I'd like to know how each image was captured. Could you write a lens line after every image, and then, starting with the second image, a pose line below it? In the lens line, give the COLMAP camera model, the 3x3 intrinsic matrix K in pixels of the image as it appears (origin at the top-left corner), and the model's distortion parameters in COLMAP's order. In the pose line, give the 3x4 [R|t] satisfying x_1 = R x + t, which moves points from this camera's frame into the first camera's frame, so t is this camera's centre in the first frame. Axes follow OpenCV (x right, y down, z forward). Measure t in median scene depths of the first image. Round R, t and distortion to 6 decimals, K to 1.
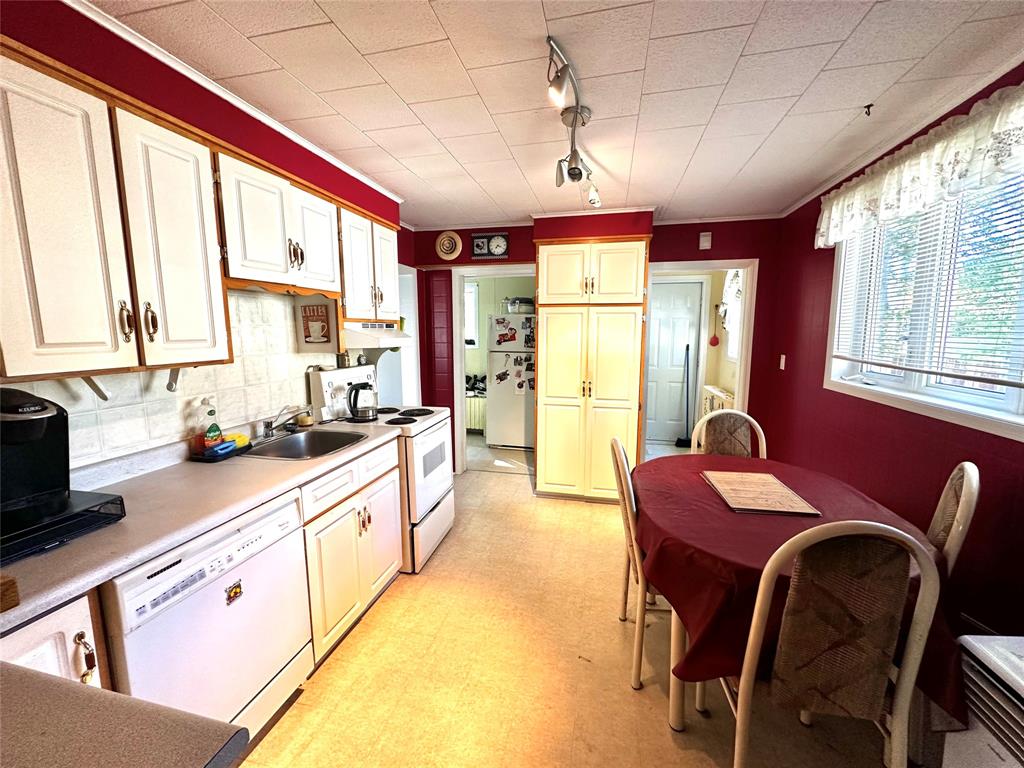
lens RADIAL K [[407.4, 0, 509.4], [0, 407.4, 383.8], [0, 0, 1]] dist [-0.003009, 0.000483]
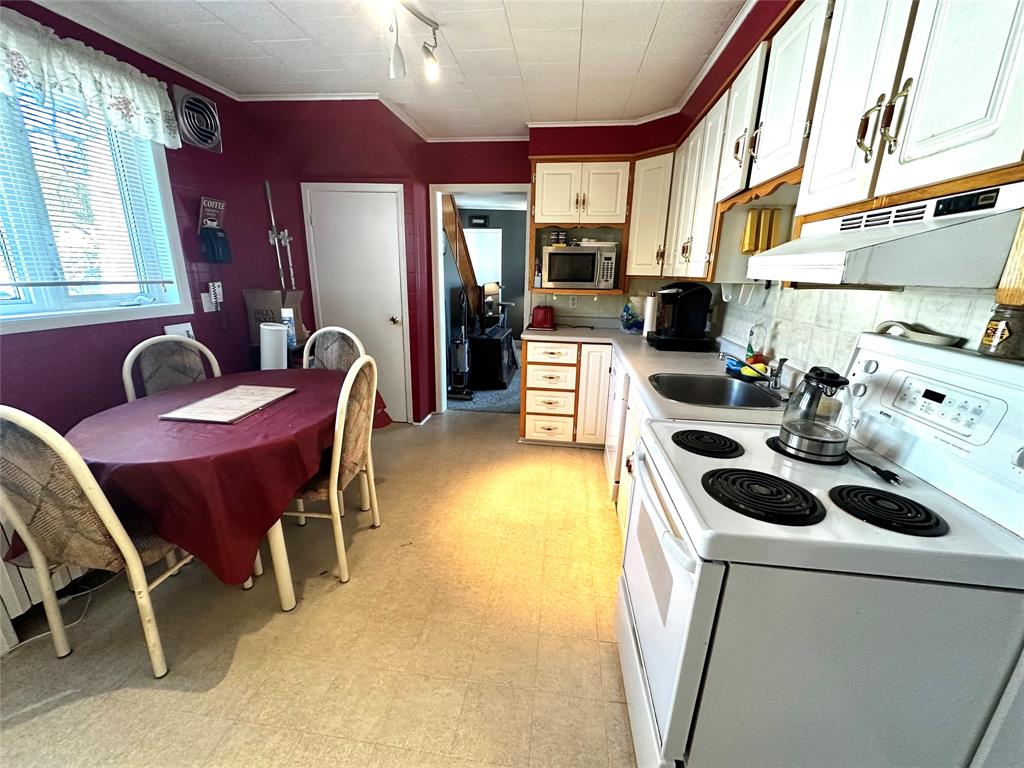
lens RADIAL K [[407.4, 0, 510.8], [0, 407.4, 381.9], [0, 0, 1]] dist [-0.003009, 0.000483]
pose [[-0.995905, 0.008588, -0.089996, -0.007480], [-0.027499, 0.919528, 0.392061, -0.181236], [0.086121, 0.392930, -0.915527, 1.692212]]
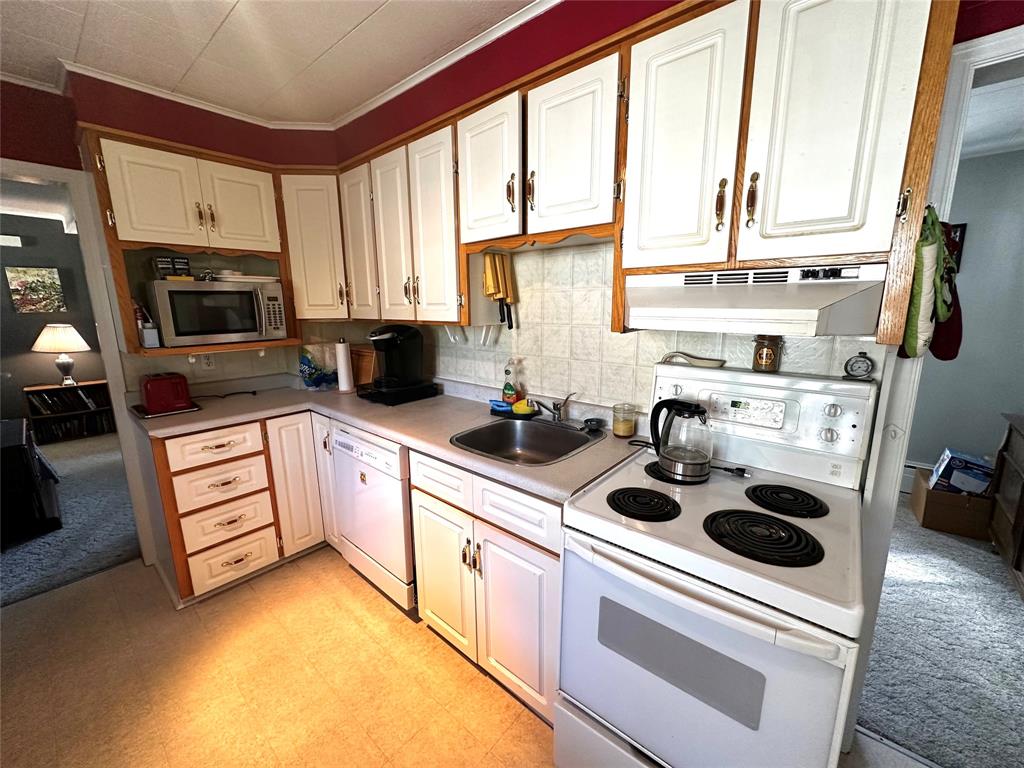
lens RADIAL K [[407.4, 0, 512.8], [0, 407.4, 383.3], [0, 0, 1]] dist [-0.003009, 0.000483]
pose [[-0.466374, 0.177656, -0.866565, 0.180482], [-0.109954, 0.960386, 0.256066, -0.154884], [0.877728, 0.214705, -0.428364, 1.276110]]
